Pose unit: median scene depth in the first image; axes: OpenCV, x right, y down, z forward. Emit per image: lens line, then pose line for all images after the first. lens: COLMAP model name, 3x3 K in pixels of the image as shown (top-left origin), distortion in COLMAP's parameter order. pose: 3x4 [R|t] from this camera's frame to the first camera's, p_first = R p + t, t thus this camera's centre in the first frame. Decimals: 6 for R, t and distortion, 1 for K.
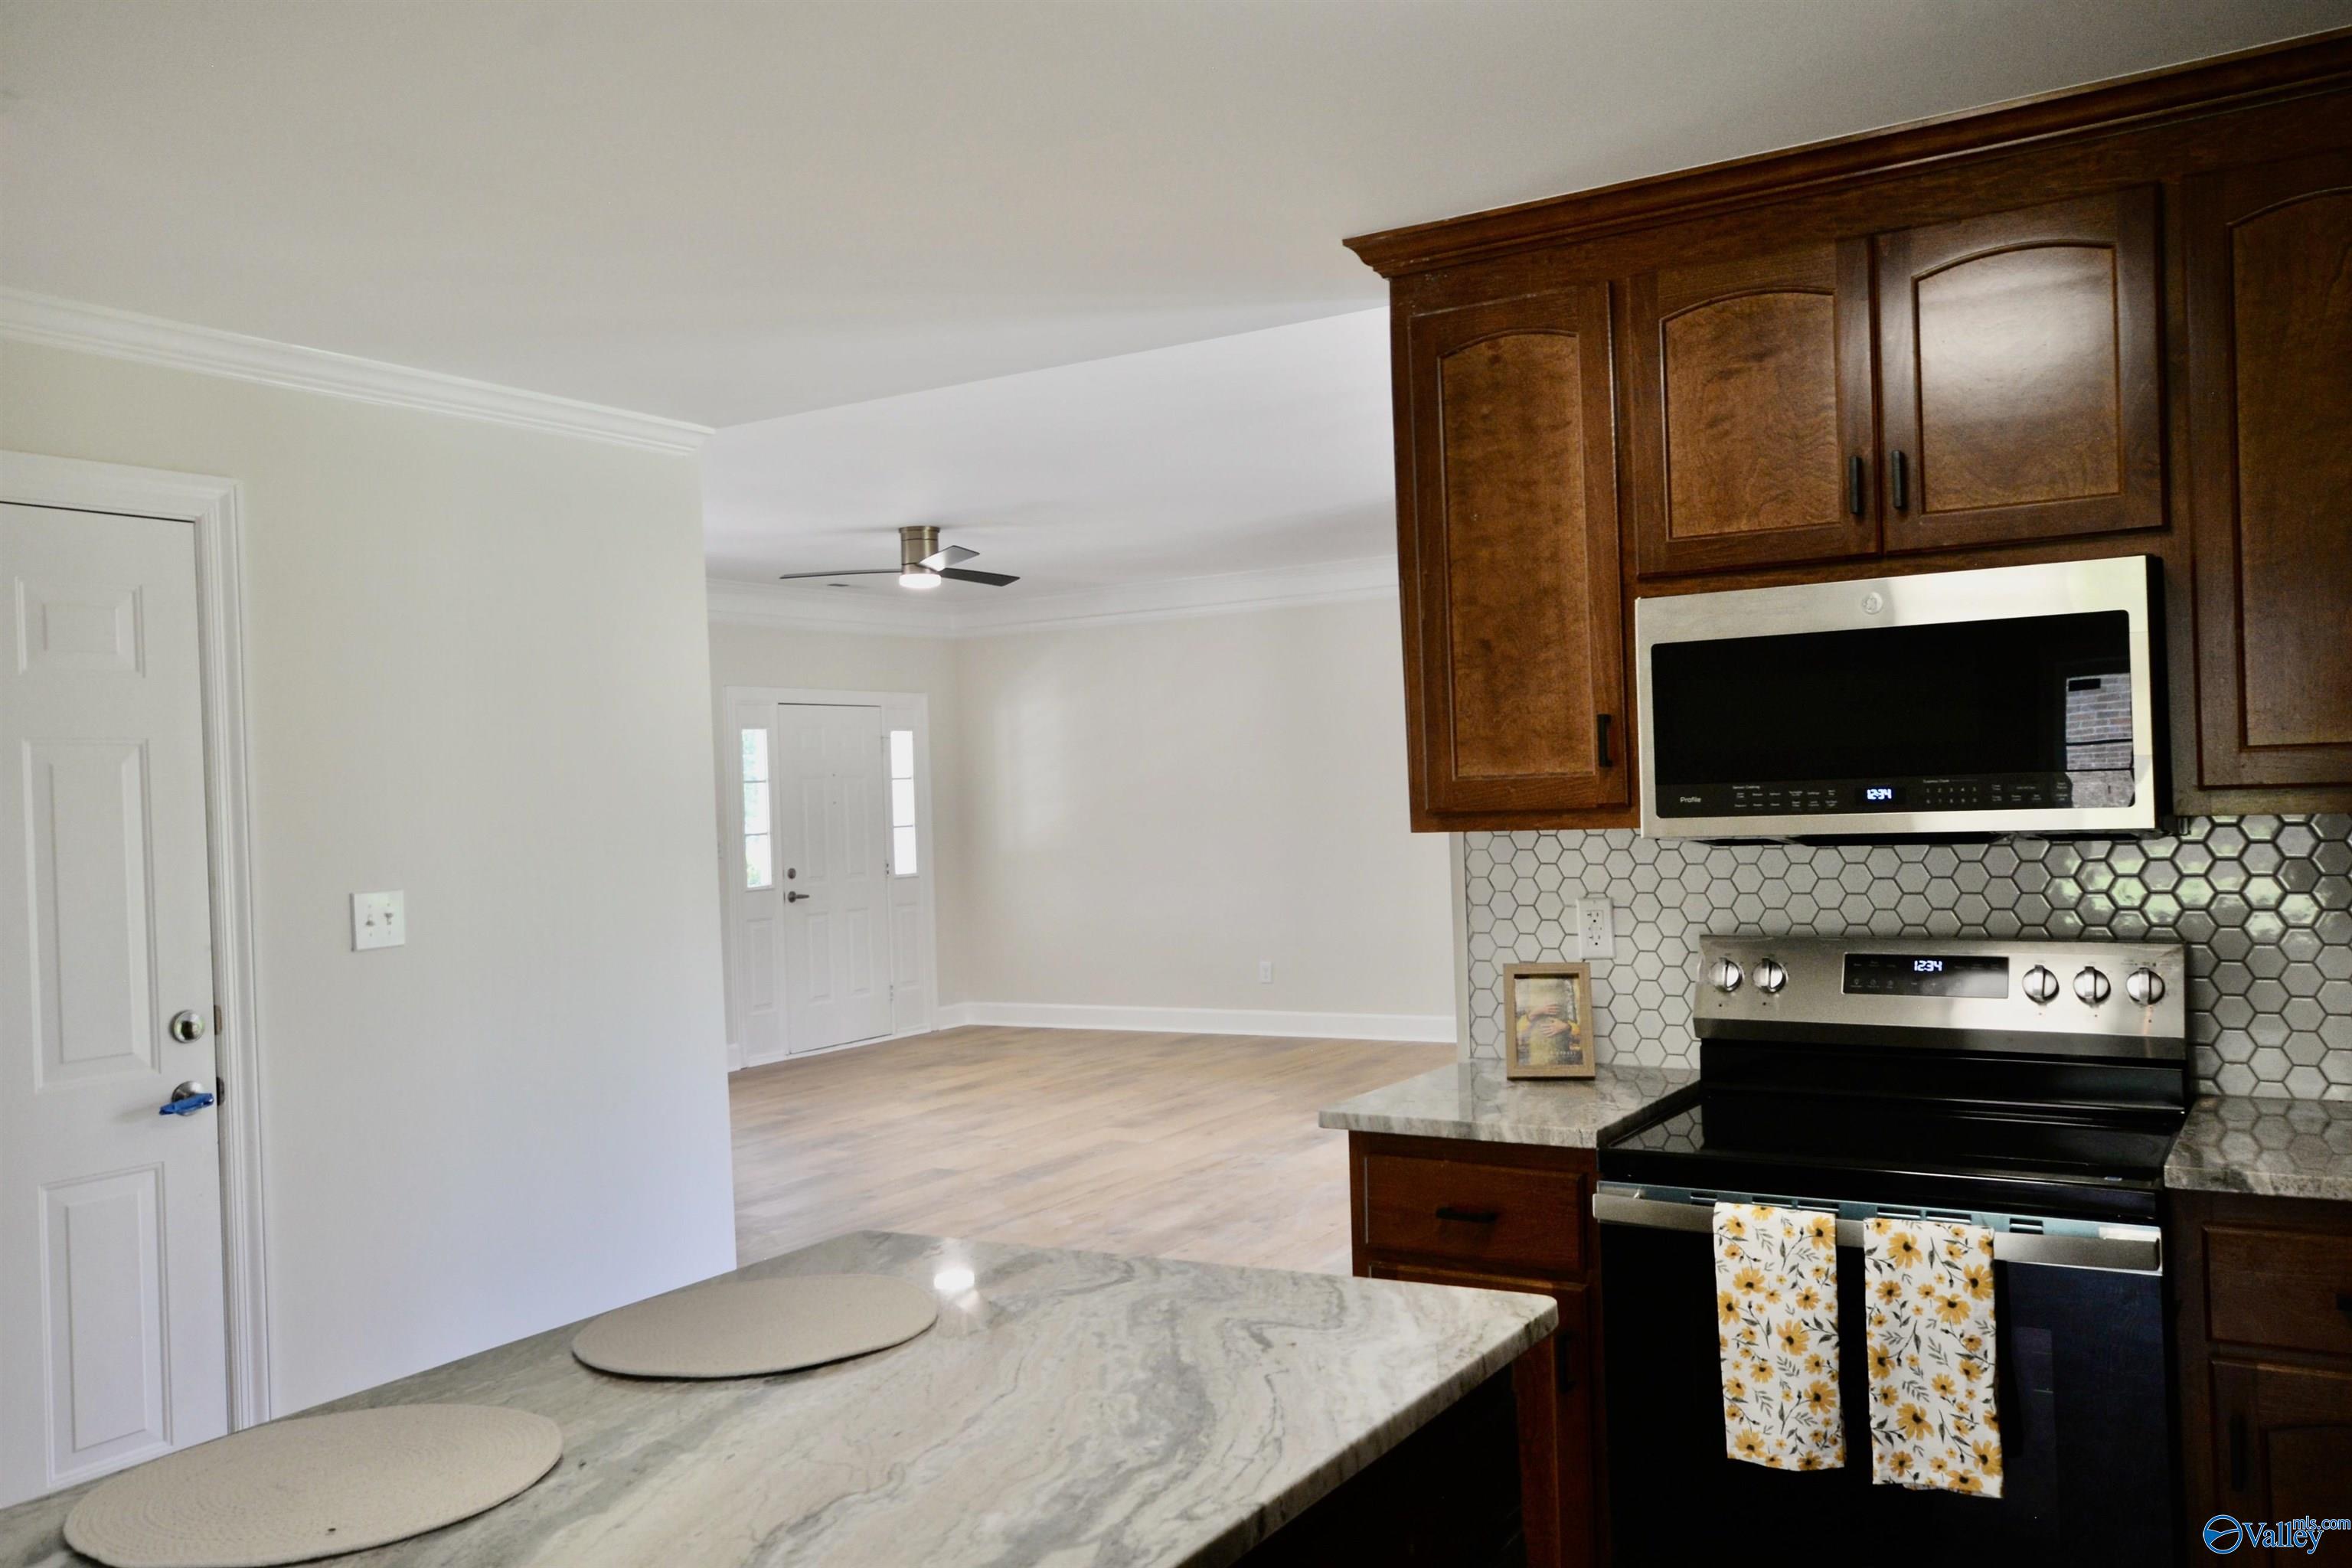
lens RADIAL K [[1909.1, 0, 1182.2], [0, 1909.1, 785.6], [0, 0, 1]] dist [-0.000627, 0.045829]
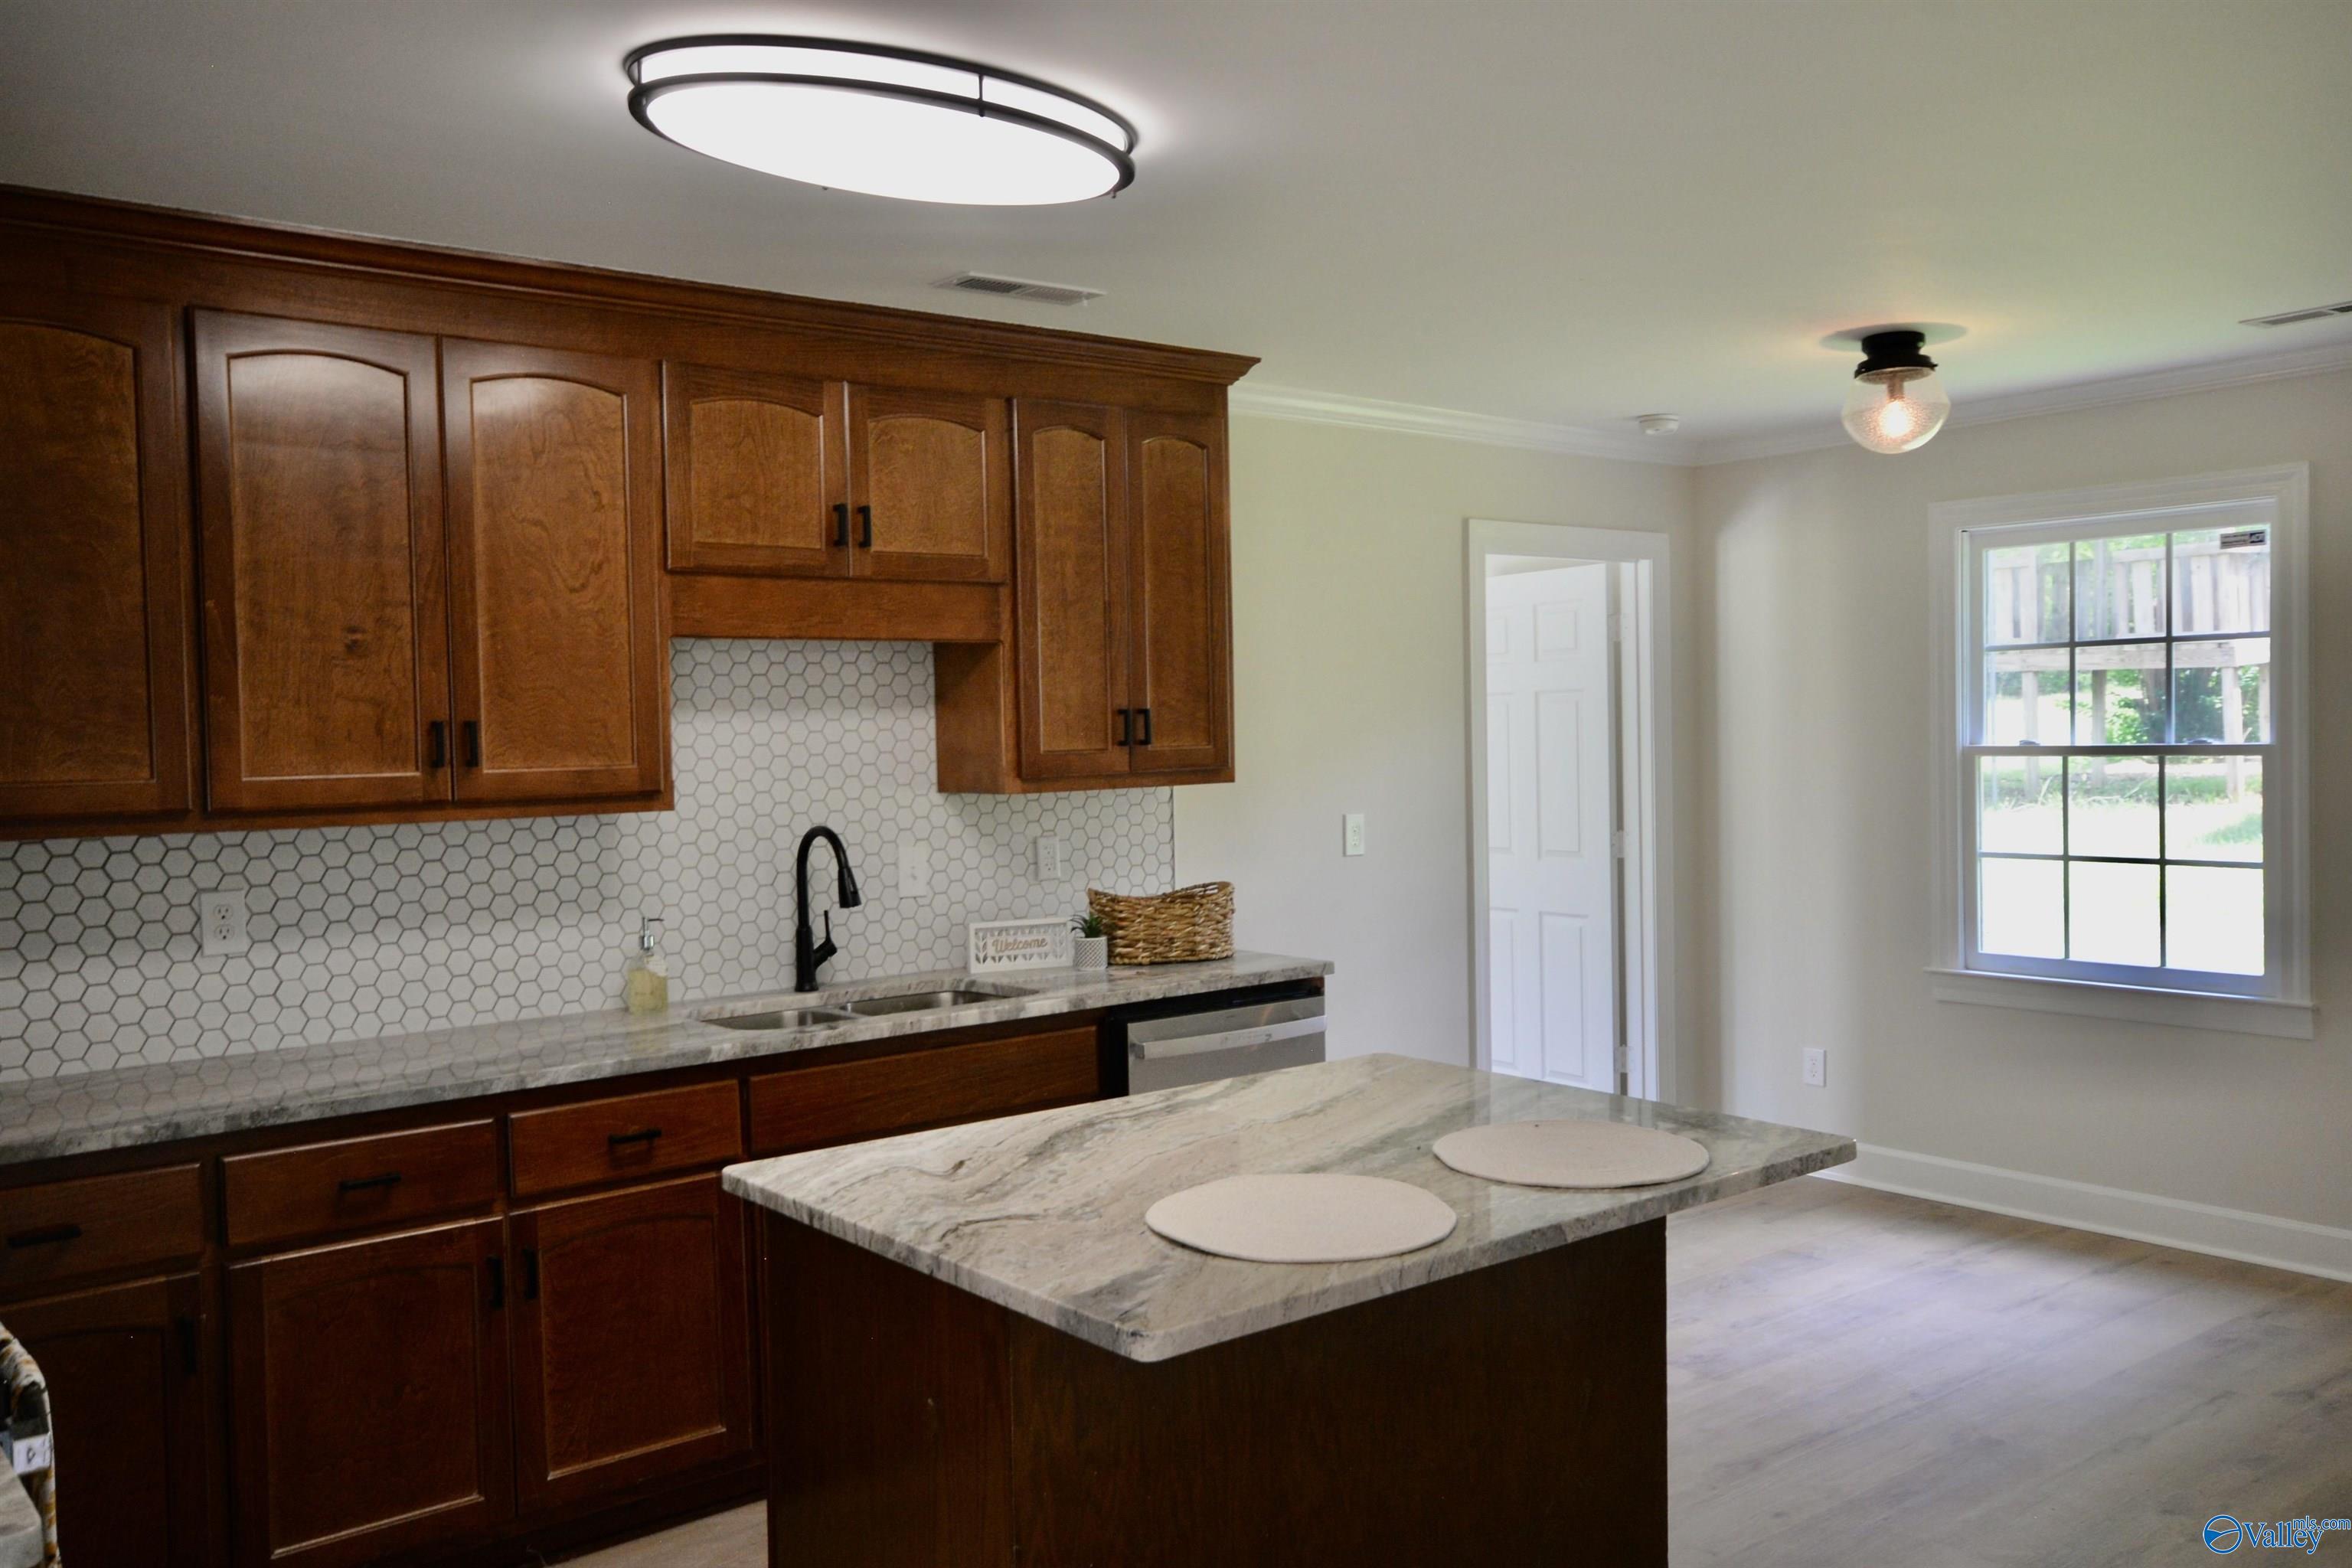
lens RADIAL K [[1909.1, 0, 1176.0], [0, 1909.1, 781.1], [0, 0, 1]] dist [-0.000627, 0.045829]
pose [[-0.947752, 0.041378, 0.316313, -0.280772], [0.049531, 0.998614, 0.017774, 0.000587], [-0.315139, 0.032512, -0.948488, 1.135965]]
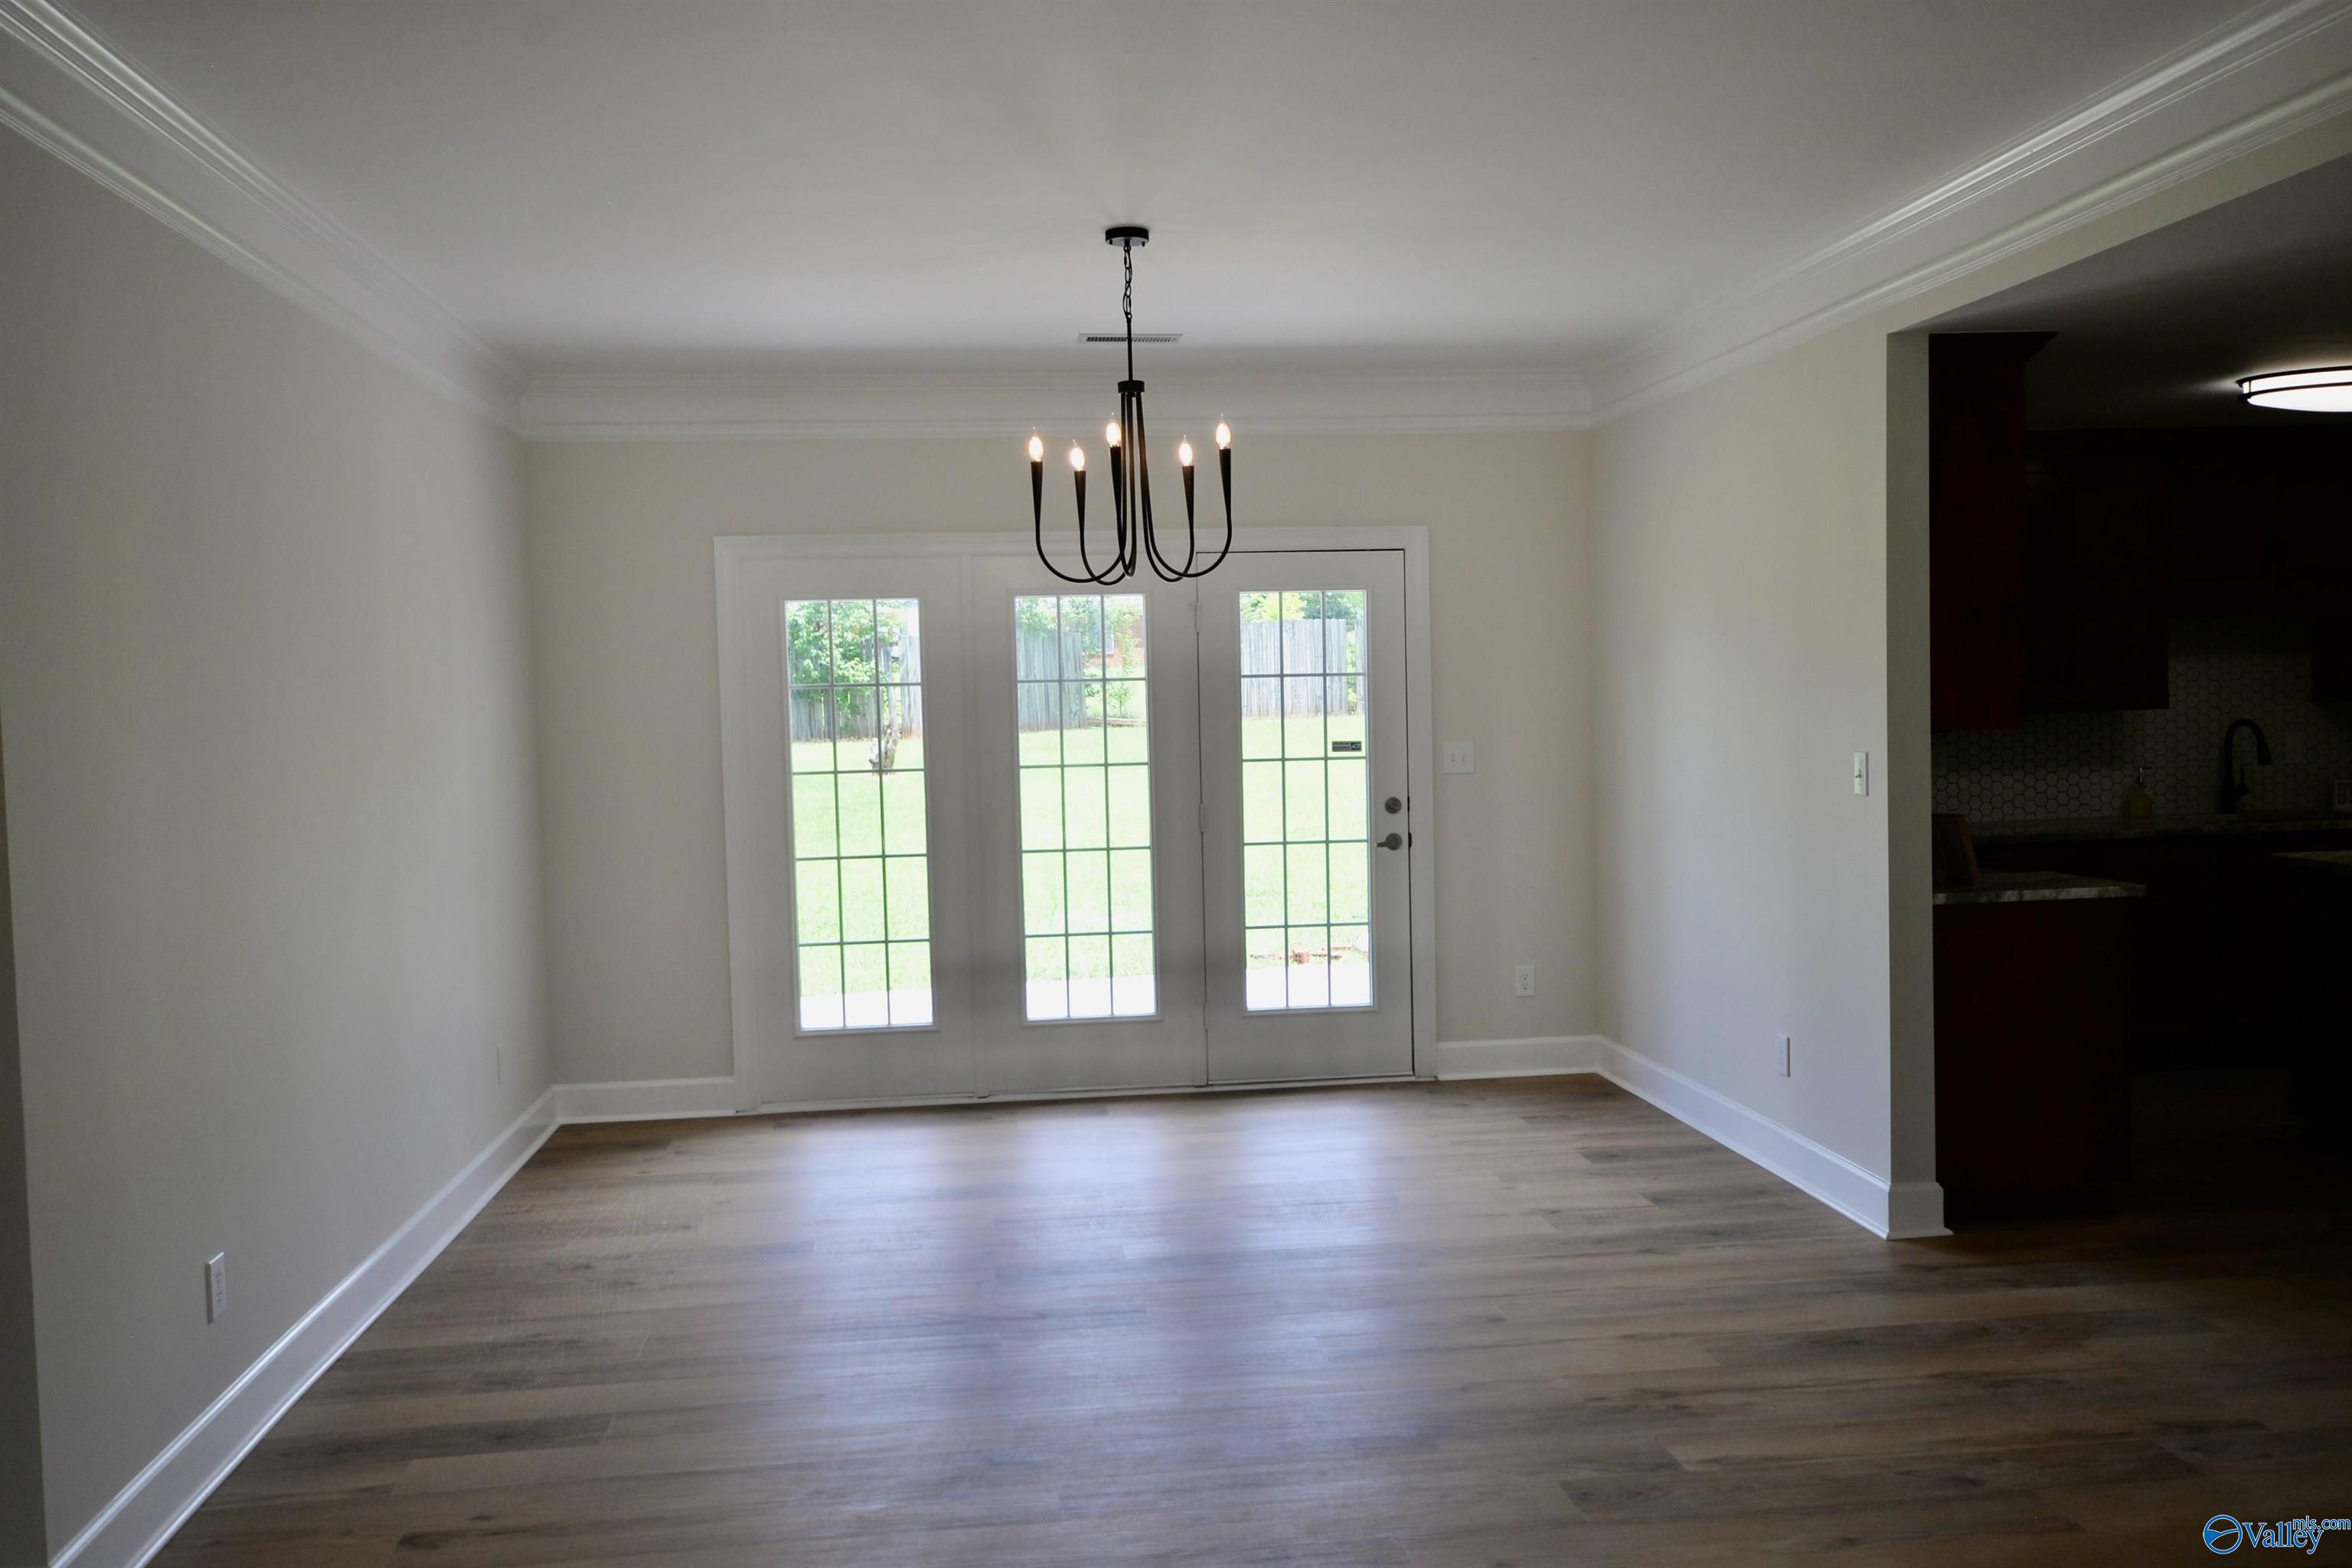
lens RADIAL K [[1909.1, 0, 1180.6], [0, 1909.1, 779.8], [0, 0, 1]] dist [-0.000627, 0.045829]
pose [[-0.623018, 0.015853, 0.782047, -0.676108], [0.047265, 0.998731, 0.017408, 0.014795], [-0.780778, 0.047809, -0.622976, 2.517343]]
